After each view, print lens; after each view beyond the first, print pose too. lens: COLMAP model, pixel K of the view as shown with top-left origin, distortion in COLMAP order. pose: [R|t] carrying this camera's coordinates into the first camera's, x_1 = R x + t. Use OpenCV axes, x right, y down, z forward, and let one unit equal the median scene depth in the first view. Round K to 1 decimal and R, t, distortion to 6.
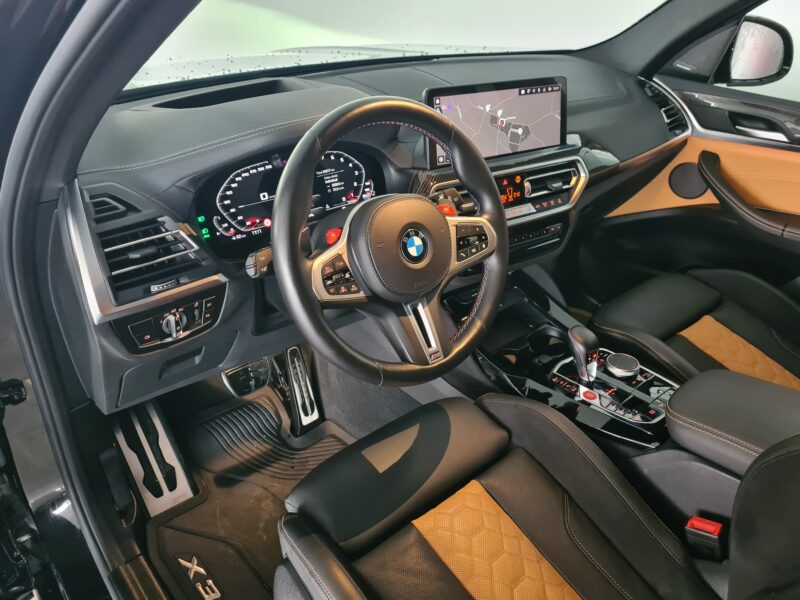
lens RADIAL K [[582.8, 0, 400.0], [0, 582.8, 300.0], [0, 0, 1]] dist [0.001549, 0.003788]
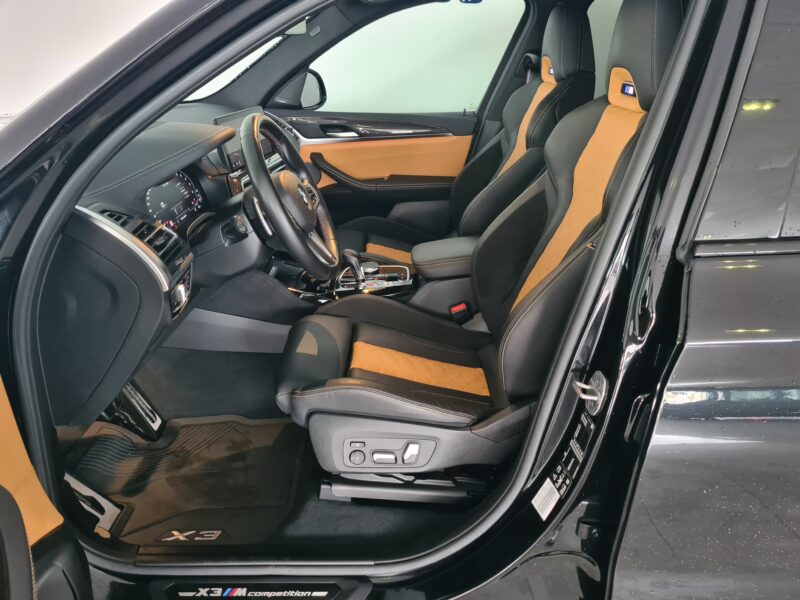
lens RADIAL K [[582.8, 0, 400.0], [0, 582.8, 300.0], [0, 0, 1]] dist [0.001549, 0.003788]
pose [[0.660562, -0.328106, 0.675280, -0.590642], [0.390910, 0.918218, 0.063755, 0.106635], [-0.640973, 0.221859, 0.734800, -0.204998]]
